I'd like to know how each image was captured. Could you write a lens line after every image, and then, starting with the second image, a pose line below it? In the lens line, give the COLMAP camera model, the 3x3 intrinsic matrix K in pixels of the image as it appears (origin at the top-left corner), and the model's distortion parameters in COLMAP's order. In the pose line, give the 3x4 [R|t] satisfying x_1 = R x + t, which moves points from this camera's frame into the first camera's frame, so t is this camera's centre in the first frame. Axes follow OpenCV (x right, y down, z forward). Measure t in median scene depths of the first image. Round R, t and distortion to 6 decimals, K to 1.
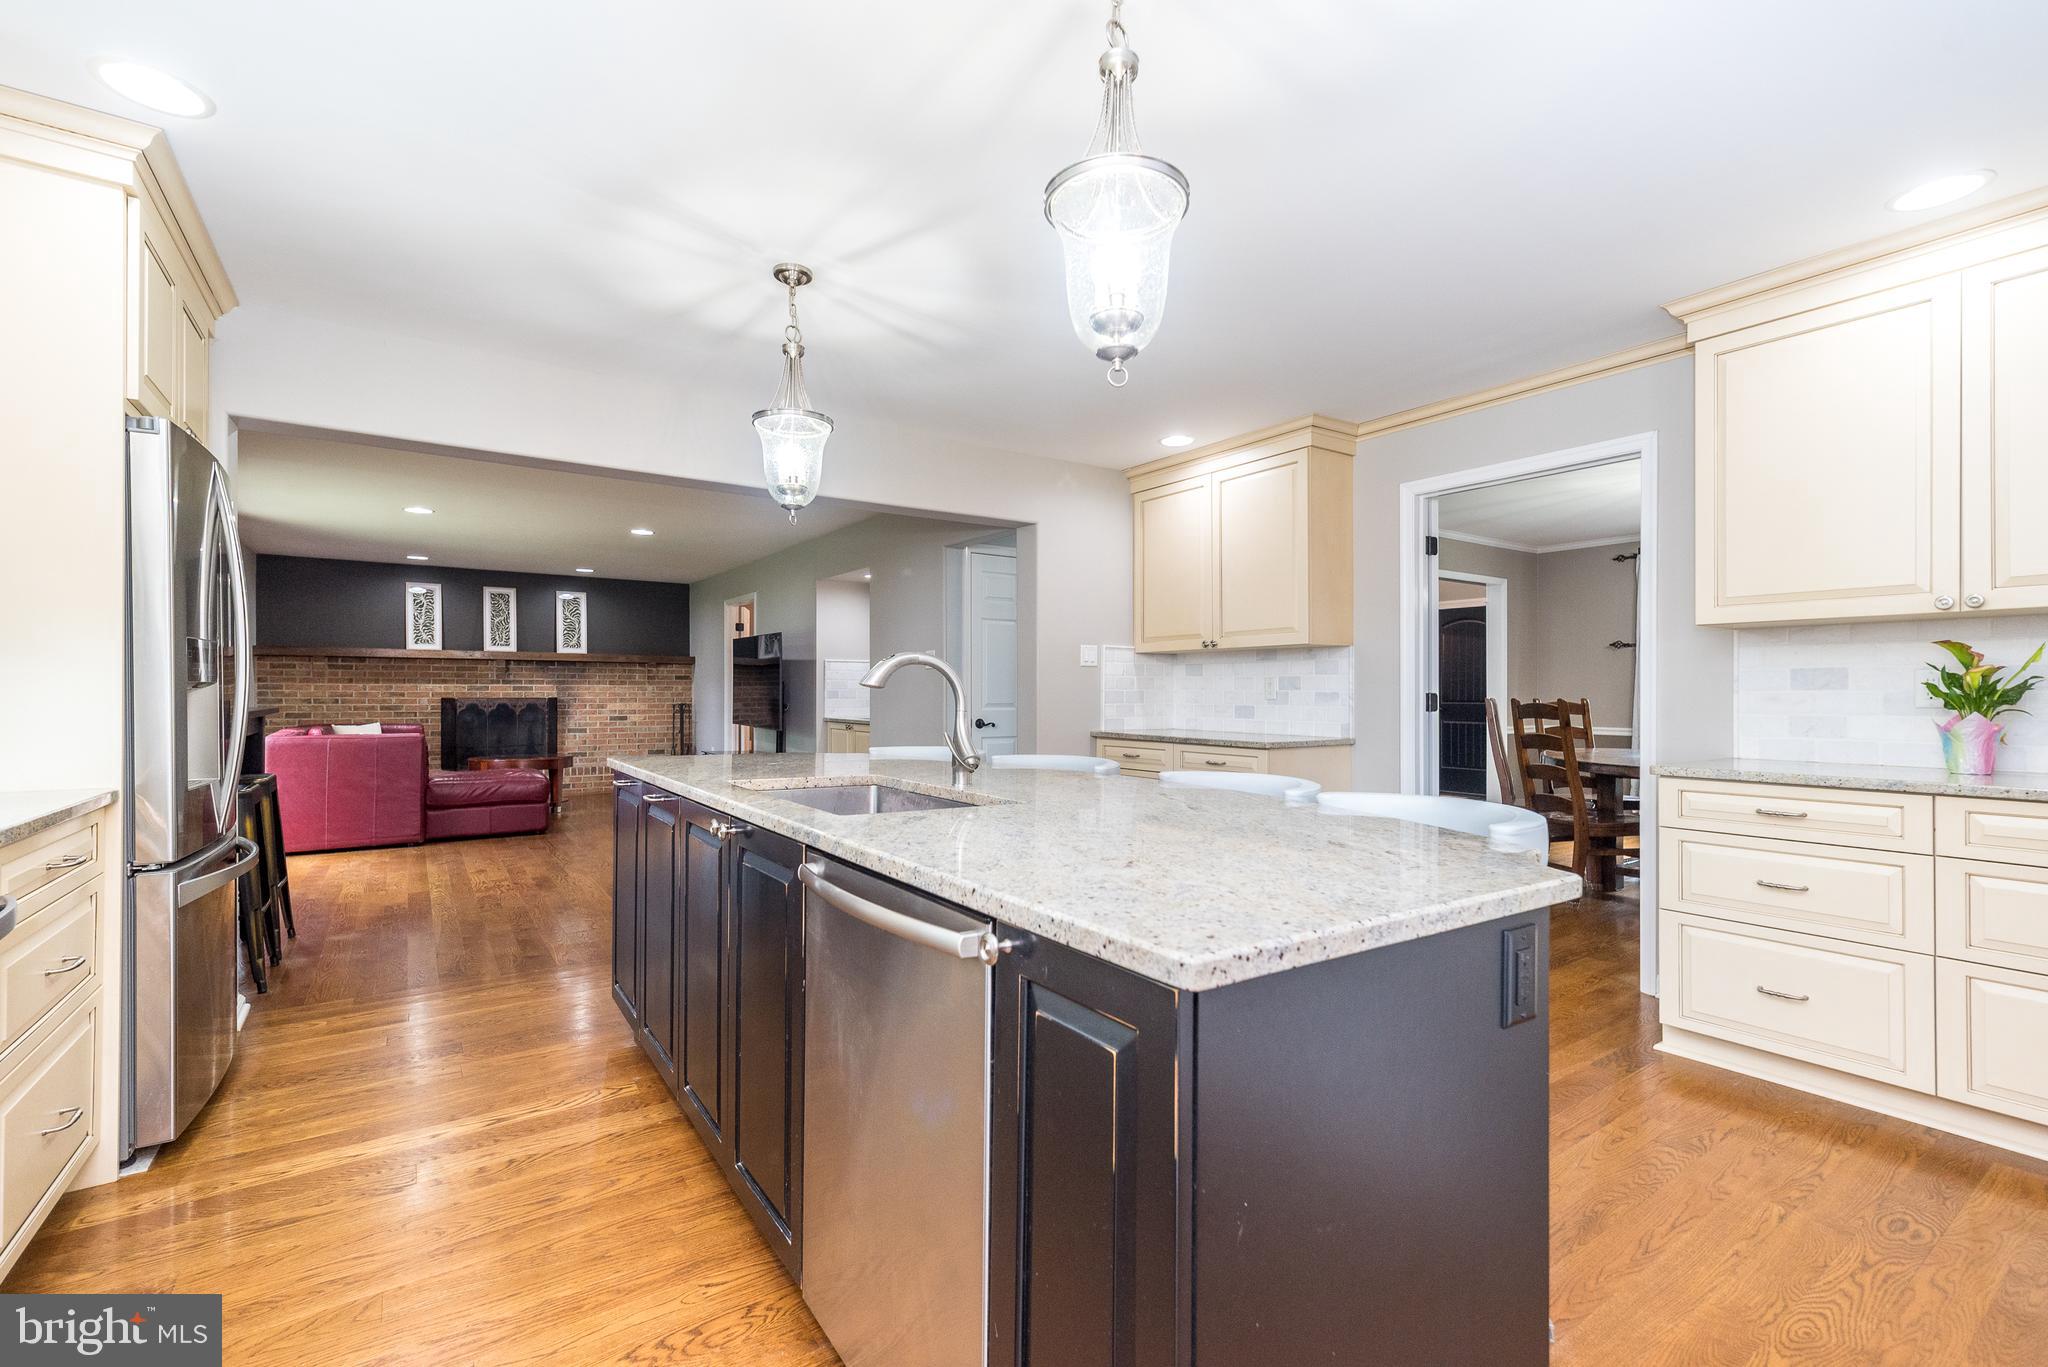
lens RADIAL K [[892.2, 0, 1028.7], [0, 892.2, 692.3], [0, 0, 1]] dist [0.006356, 0.000518]
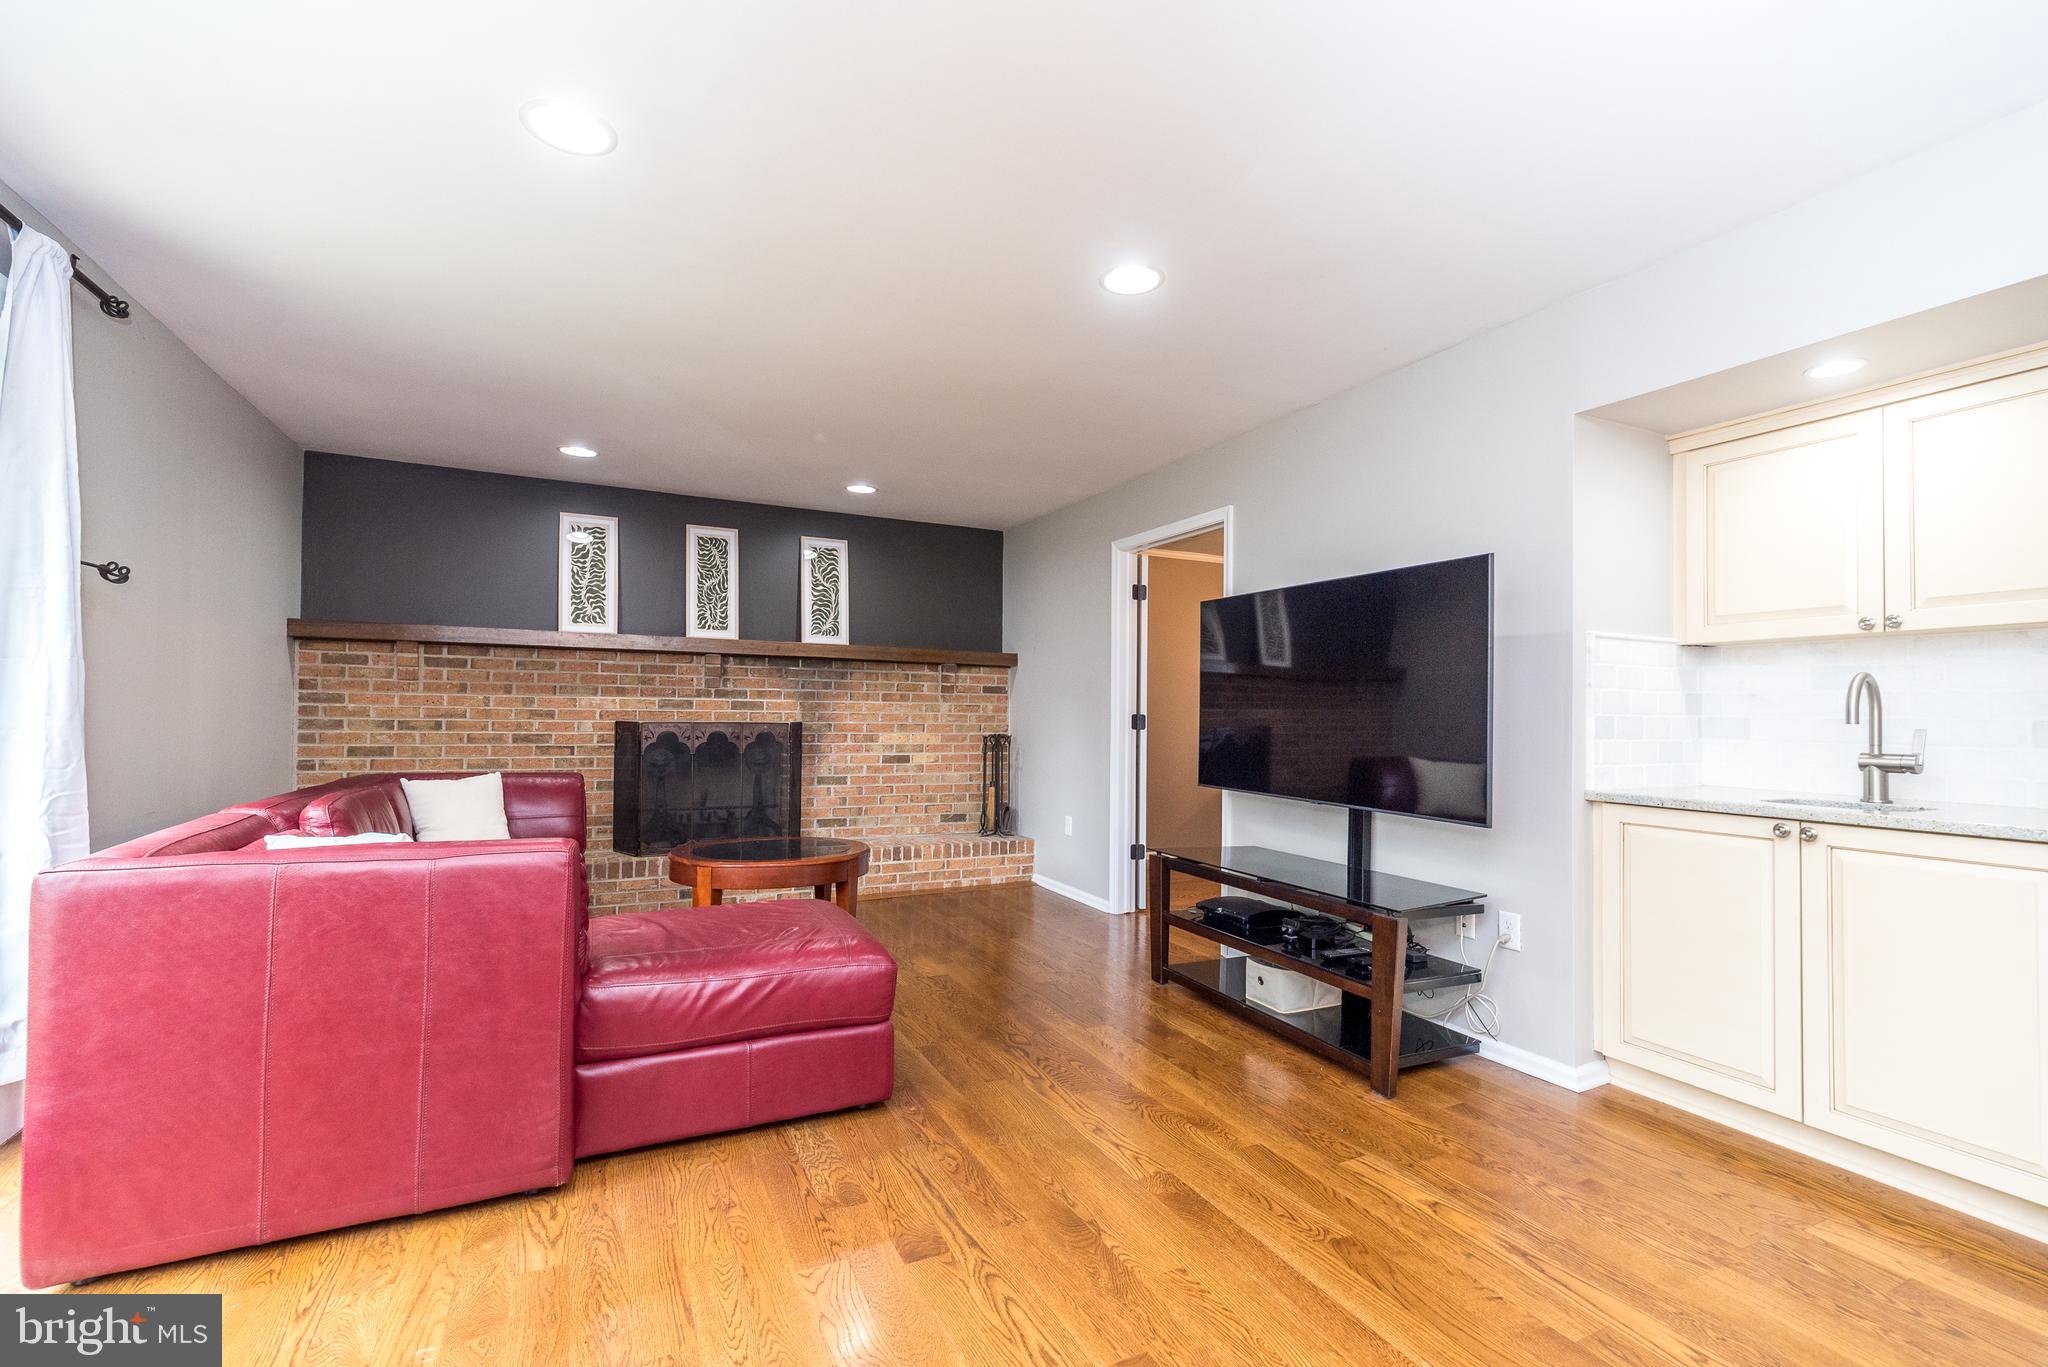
lens RADIAL K [[892.2, 0, 1019.1], [0, 892.2, 702.2], [0, 0, 1]] dist [0.006356, 0.000518]
pose [[0.989137, 0.007886, -0.146787, -0.323706], [-0.010440, 0.999807, -0.016640, 0.001292], [0.146627, 0.017992, 0.989028, 0.483035]]
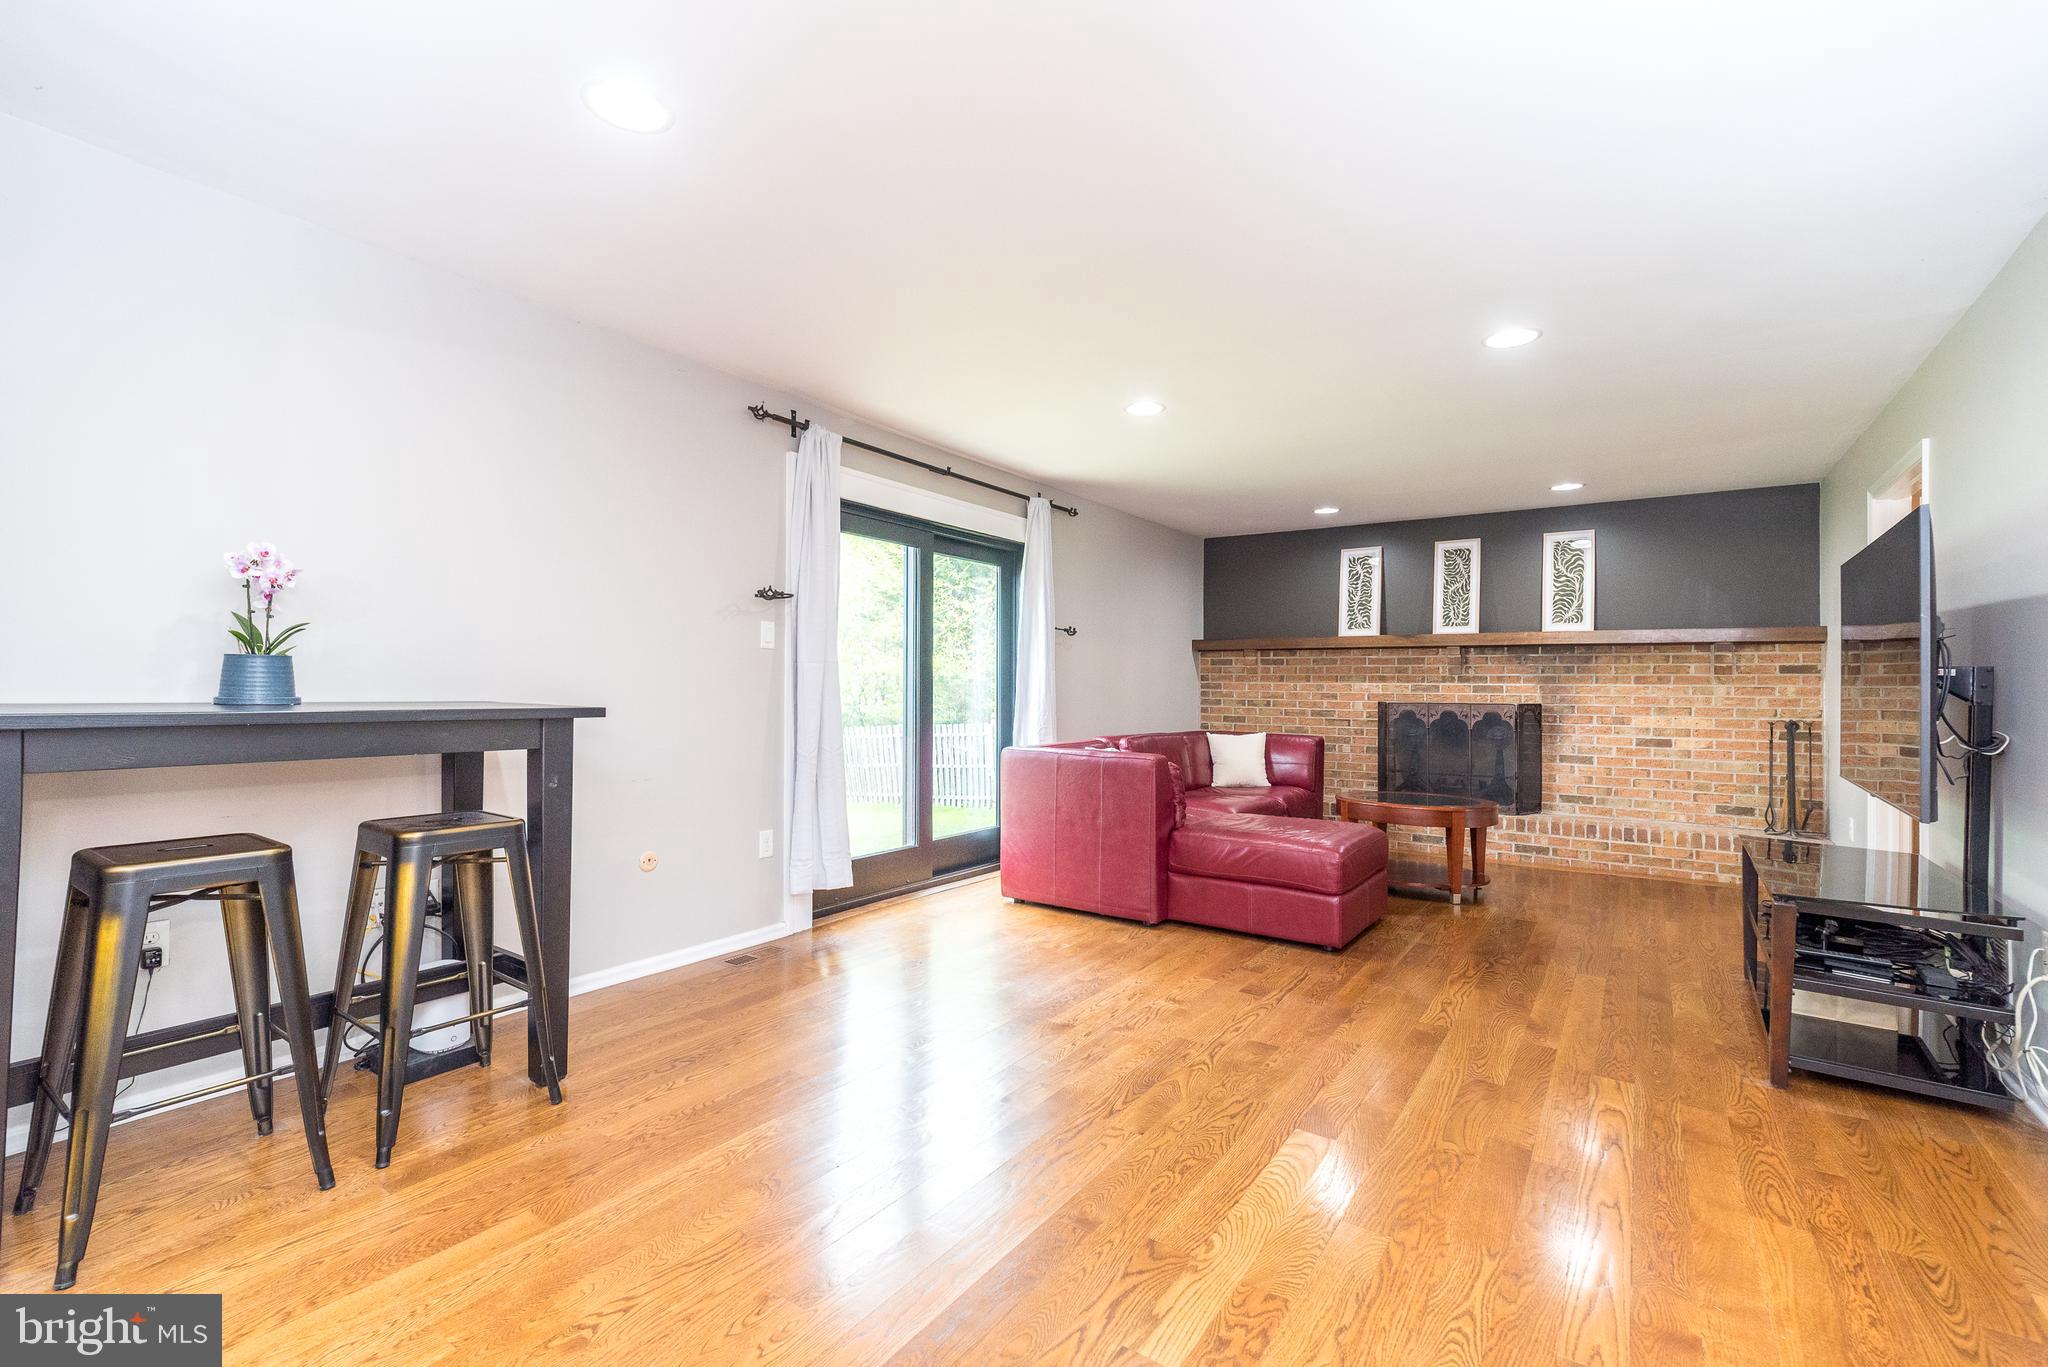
lens RADIAL K [[892.2, 0, 1021.7], [0, 892.2, 658.4], [0, 0, 1]] dist [0.006356, 0.000518]
pose [[0.349549, -0.030893, -0.936409, -0.074715], [-0.012720, 0.999208, -0.037713, 0.002483], [0.936832, 0.025094, 0.348879, 0.466433]]
